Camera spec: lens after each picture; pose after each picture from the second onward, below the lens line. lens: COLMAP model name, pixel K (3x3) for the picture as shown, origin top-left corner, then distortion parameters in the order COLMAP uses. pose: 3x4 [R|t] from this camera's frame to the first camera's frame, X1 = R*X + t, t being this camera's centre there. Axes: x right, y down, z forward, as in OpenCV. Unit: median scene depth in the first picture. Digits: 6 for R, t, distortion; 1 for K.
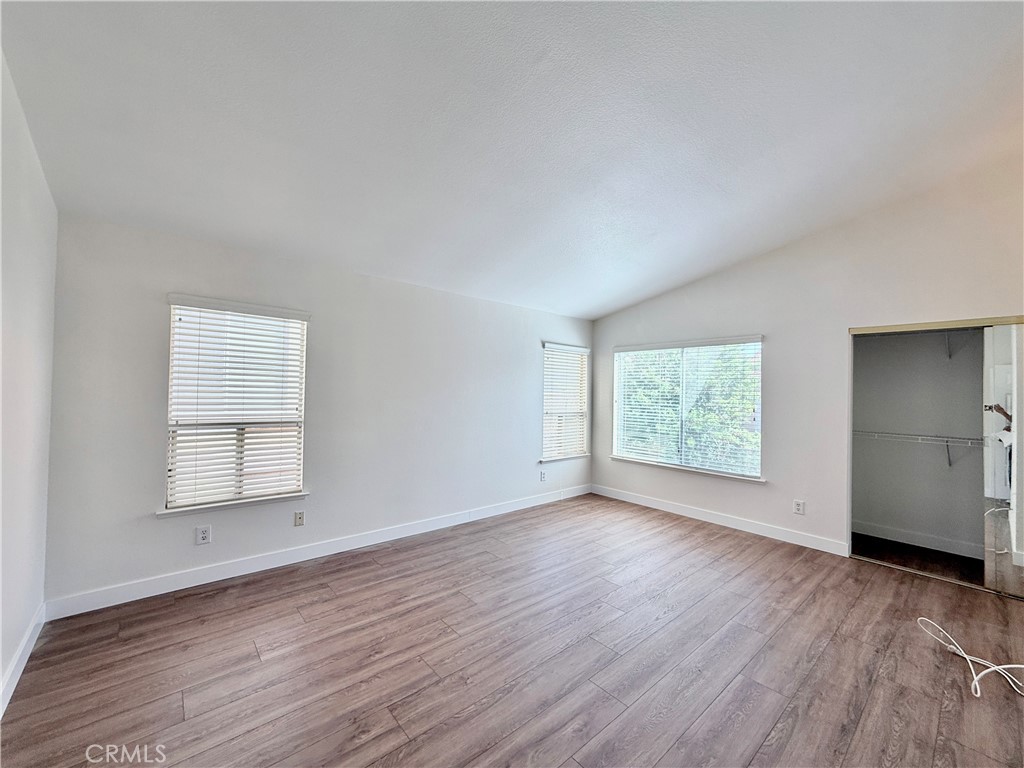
lens RADIAL K [[408.0, 0, 506.3], [0, 408.0, 383.6], [0, 0, 1]] dist [-0.001988, 0.000226]
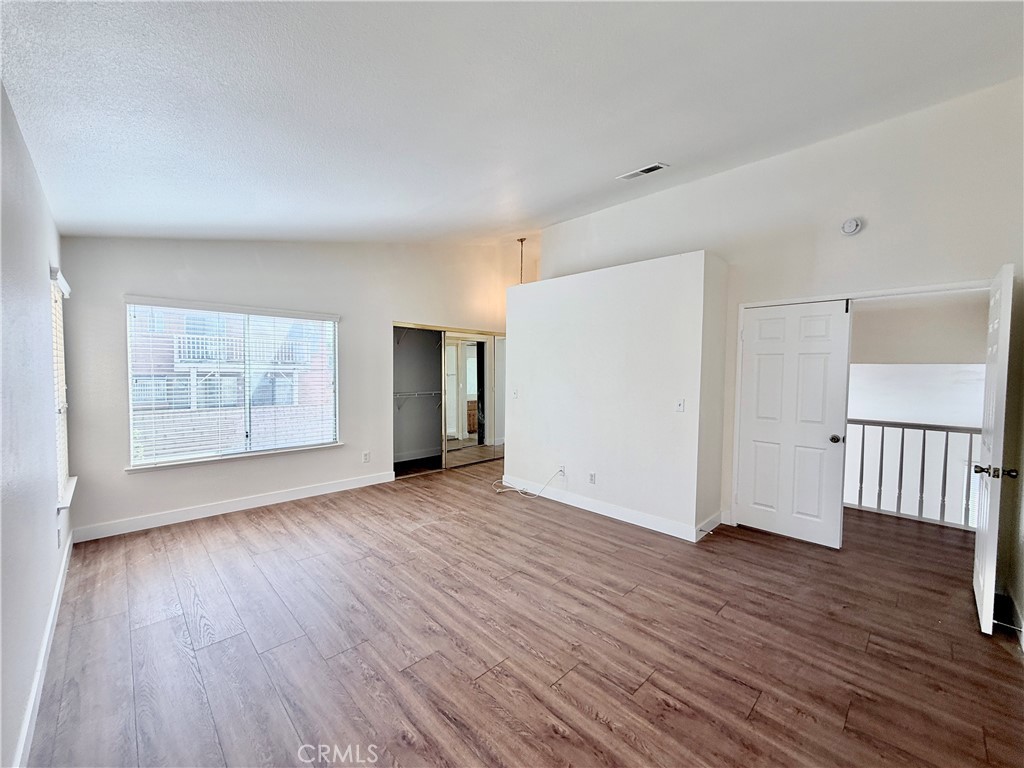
lens RADIAL K [[408.0, 0, 509.9], [0, 408.0, 386.9], [0, 0, 1]] dist [-0.001988, 0.000226]
pose [[-0.066787, -0.063151, 0.995767, -0.750501], [-0.031540, 0.997630, 0.061154, -0.010152], [-0.997269, -0.027322, -0.068621, 0.851662]]
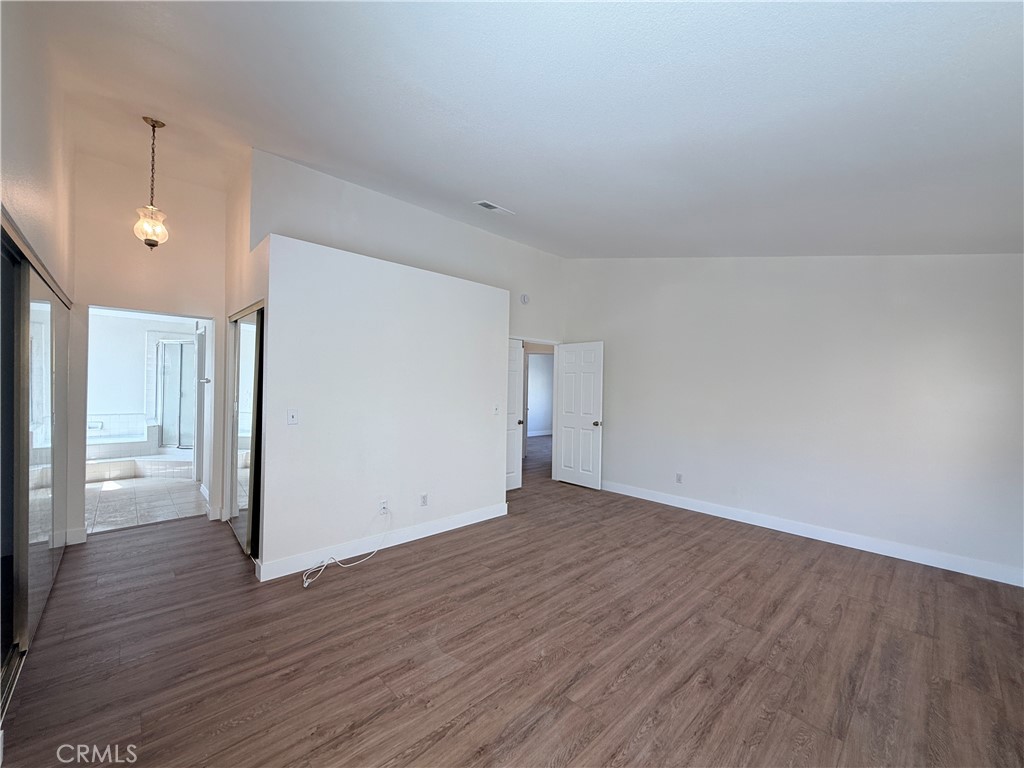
lens RADIAL K [[408.0, 0, 507.7], [0, 408.0, 388.3], [0, 0, 1]] dist [-0.001988, 0.000226]
pose [[-0.998291, -0.037559, -0.044769, 0.438829], [-0.036973, 0.999220, -0.013857, 0.043588], [0.045255, -0.012178, -0.998901, 1.755502]]
